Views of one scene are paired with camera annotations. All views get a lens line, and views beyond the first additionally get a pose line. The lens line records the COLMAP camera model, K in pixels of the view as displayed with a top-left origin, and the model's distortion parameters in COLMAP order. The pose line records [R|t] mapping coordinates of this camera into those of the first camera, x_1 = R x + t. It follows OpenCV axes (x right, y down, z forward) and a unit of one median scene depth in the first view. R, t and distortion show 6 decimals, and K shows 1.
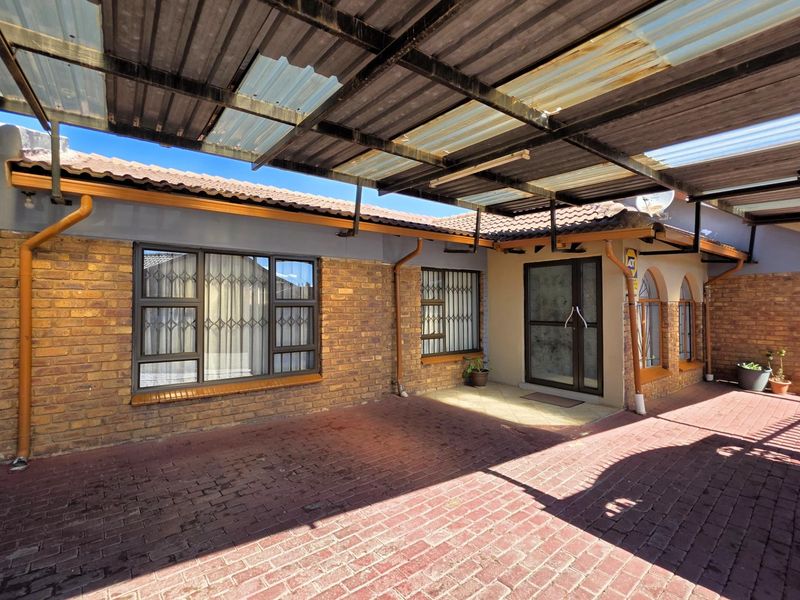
lens RADIAL K [[381.5, 0, 400.0], [0, 381.5, 300.0], [0, 0, 1]] dist [0.003220, 0.000492]
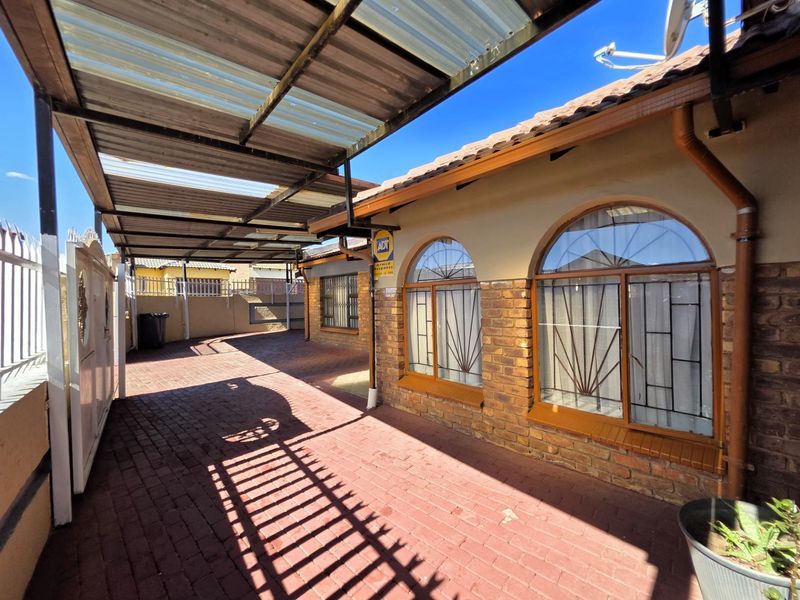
lens RADIAL K [[325.7, 0, 400.0], [0, 325.7, 300.0], [0, 0, 1]] dist [0.001436, 0.000313]
pose [[0.095323, 0.002973, -0.995442, 1.431743], [0.044064, 0.999003, 0.007203, 0.029407], [0.994471, -0.044550, 0.095097, 1.005969]]
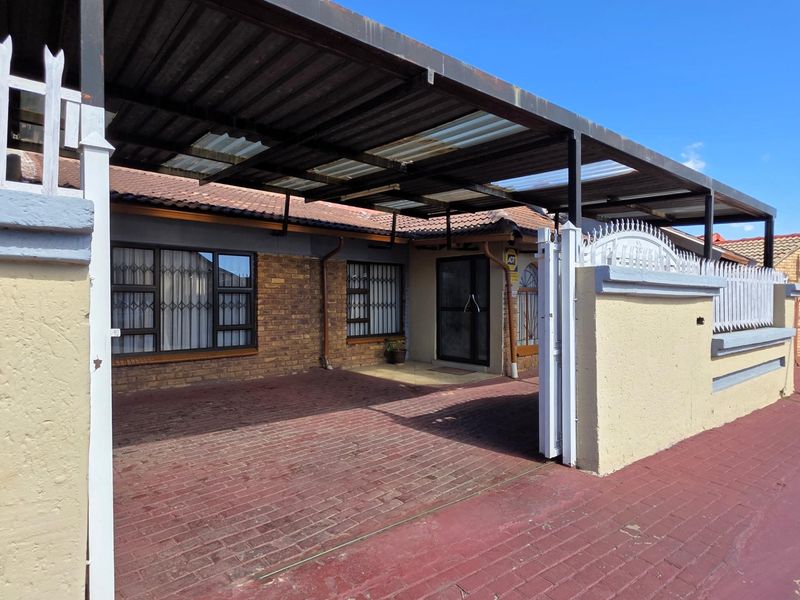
lens RADIAL K [[433.6, 0, 400.0], [0, 433.6, 300.0], [0, 0, 1]] dist [0.000524, 0.000245]
pose [[0.995856, 0.001371, 0.090936, 0.117591], [-0.002727, 0.999887, 0.014791, 0.016673], [-0.090905, -0.014977, 0.995747, -0.404902]]
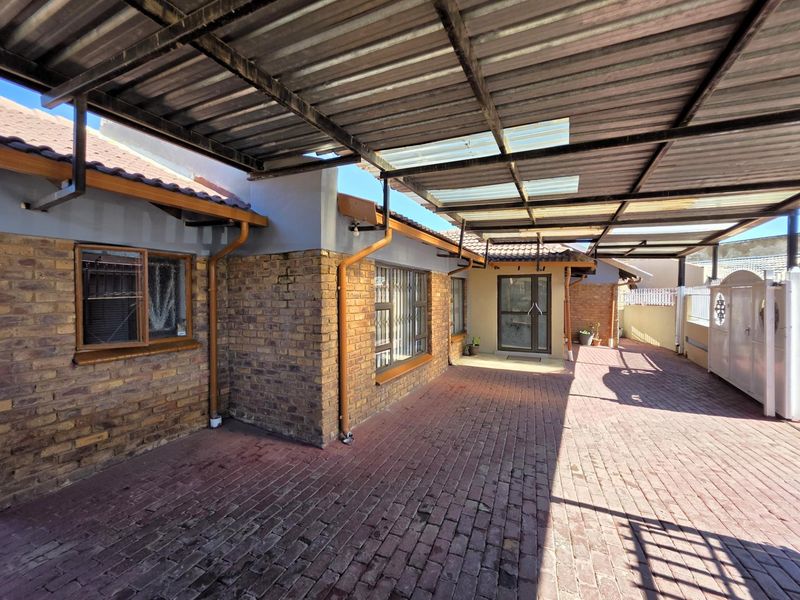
lens RADIAL K [[325.7, 0, 400.0], [0, 325.7, 300.0], [0, 0, 1]] dist [0.001436, 0.000313]
pose [[0.890773, -0.008542, 0.454368, -0.819252], [-0.004359, 0.999617, 0.027340, -0.035729], [-0.454427, -0.026335, 0.890394, -0.016905]]
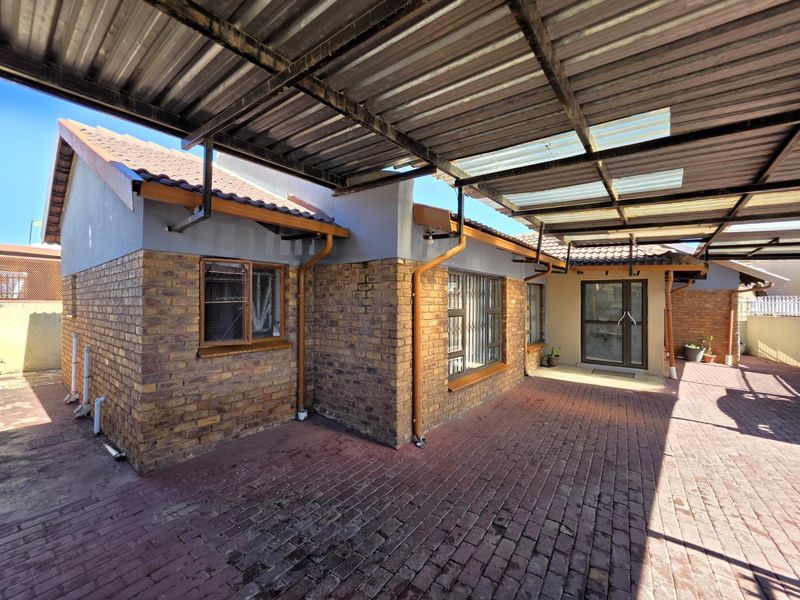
lens RADIAL K [[325.7, 0, 400.0], [0, 325.7, 300.0], [0, 0, 1]] dist [0.001436, 0.000313]
pose [[0.967248, 0.005836, 0.253765, -0.830188], [-0.008908, 0.999900, 0.010959, -0.037733], [-0.253676, -0.012861, 0.967204, -0.025559]]
